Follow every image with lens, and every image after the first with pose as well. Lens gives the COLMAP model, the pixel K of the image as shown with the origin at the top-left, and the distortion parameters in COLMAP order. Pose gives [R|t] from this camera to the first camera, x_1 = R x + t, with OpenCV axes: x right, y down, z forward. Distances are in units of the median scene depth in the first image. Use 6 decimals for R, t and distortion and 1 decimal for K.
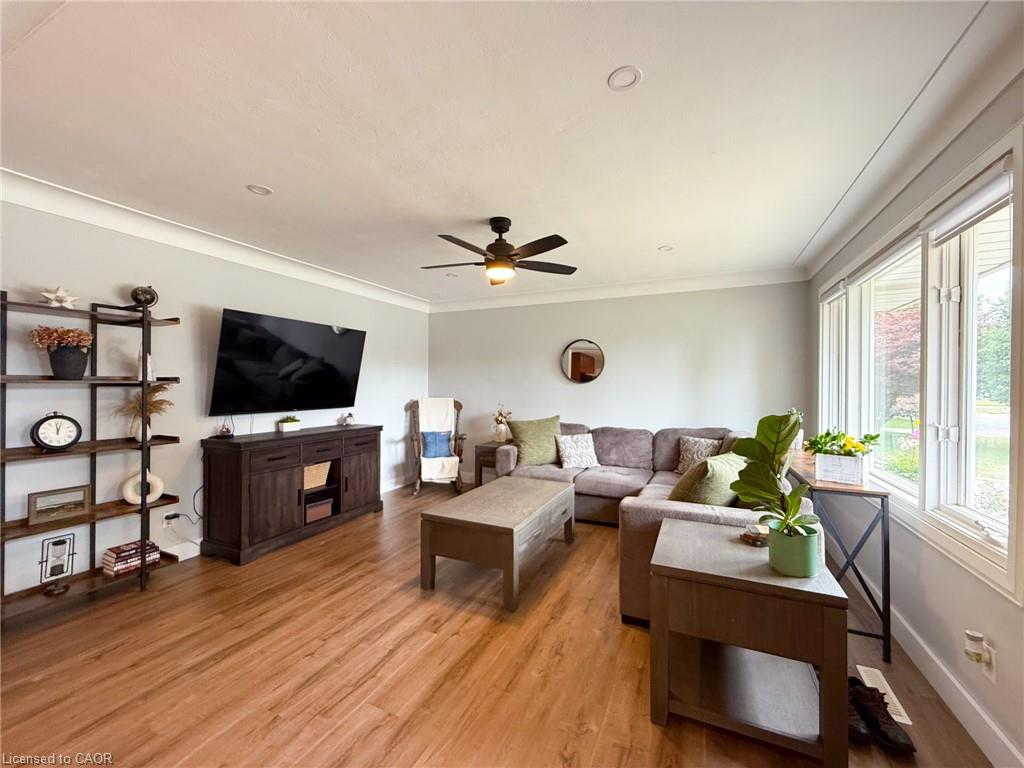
lens RADIAL K [[408.5, 0, 510.7], [0, 408.5, 385.8], [0, 0, 1]] dist [-0.001775, 0.000572]
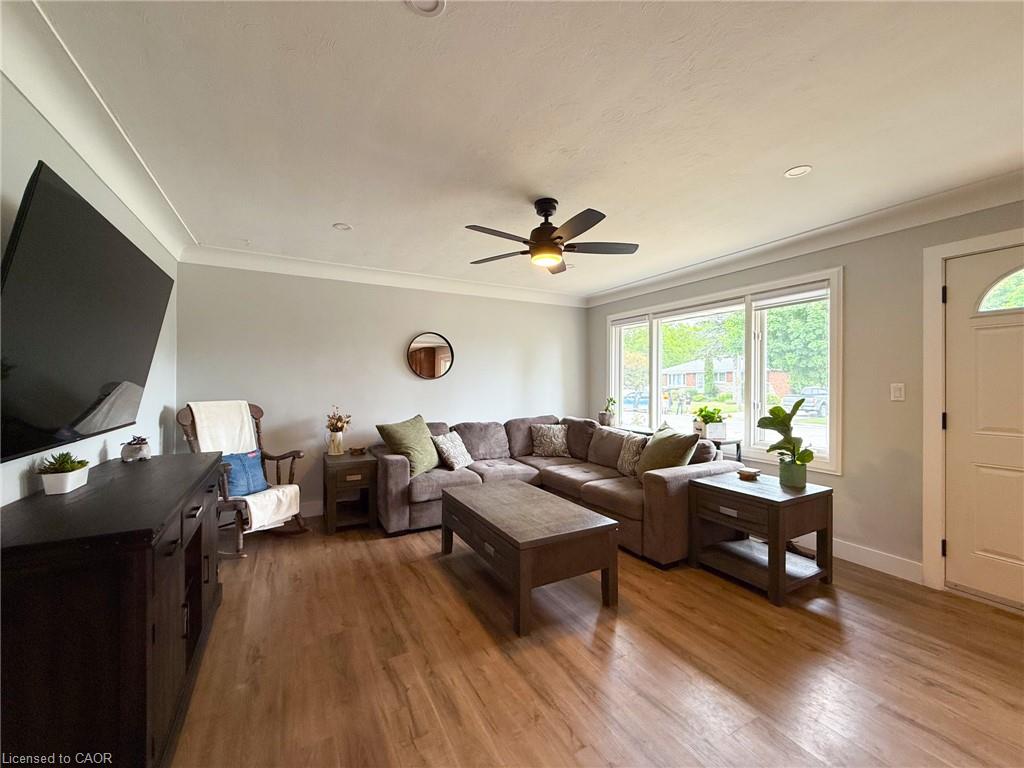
lens RADIAL K [[408.5, 0, 511.2], [0, 408.5, 383.8], [0, 0, 1]] dist [-0.001775, 0.000572]
pose [[0.595514, -0.004845, 0.803330, -0.548435], [0.000445, 0.999984, 0.005701, -0.000591], [-0.803345, -0.003037, 0.595506, 0.344490]]
